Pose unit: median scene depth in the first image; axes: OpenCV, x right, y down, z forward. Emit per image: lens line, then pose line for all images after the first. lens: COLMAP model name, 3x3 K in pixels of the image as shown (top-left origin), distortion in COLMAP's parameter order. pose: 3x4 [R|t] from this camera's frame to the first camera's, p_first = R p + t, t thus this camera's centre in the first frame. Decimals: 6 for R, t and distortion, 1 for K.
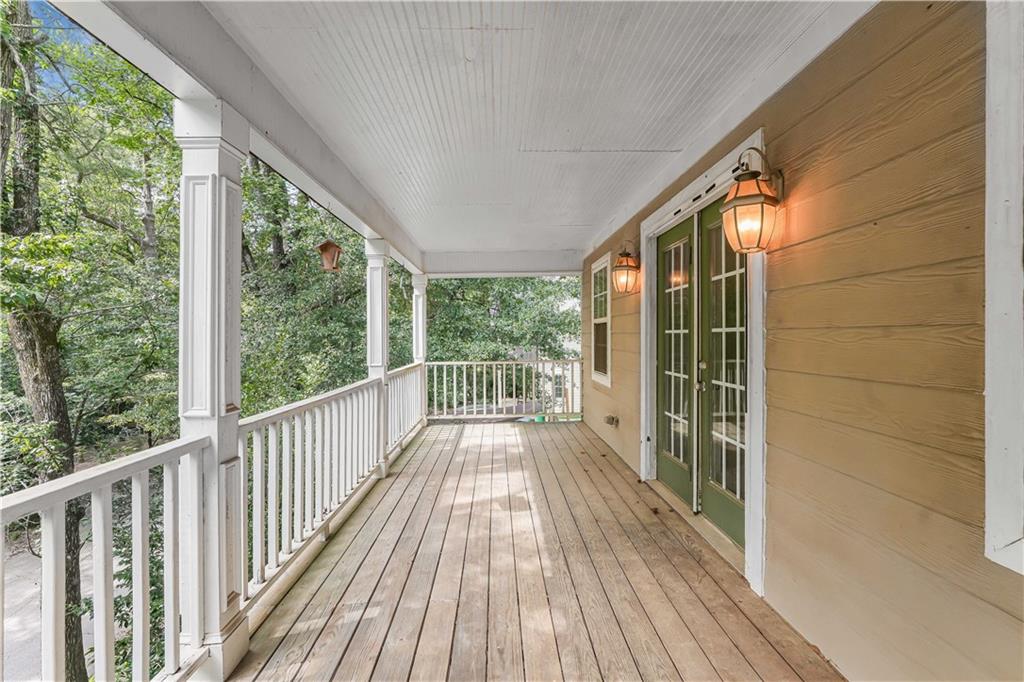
lens RADIAL K [[459.3, 0, 512.0], [0, 459.3, 341.0], [0, 0, 1]] dist [-0.027825, 0.011855]
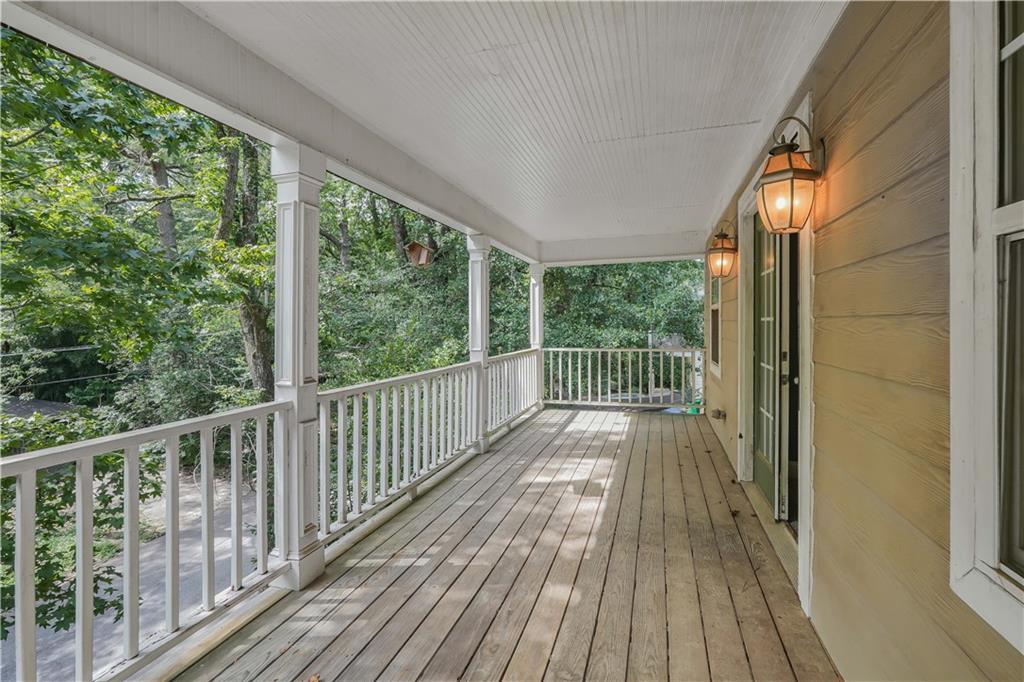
lens RADIAL K [[463.3, 0, 515.1], [0, 463.3, 326.9], [0, 0, 1]] dist [-0.018073, 0.000427]
pose [[0.945935, 0.003681, -0.324335, 0.186863], [-0.003855, 0.999993, 0.000107, -0.003392], [0.324333, 0.001149, 0.945942, -0.024703]]
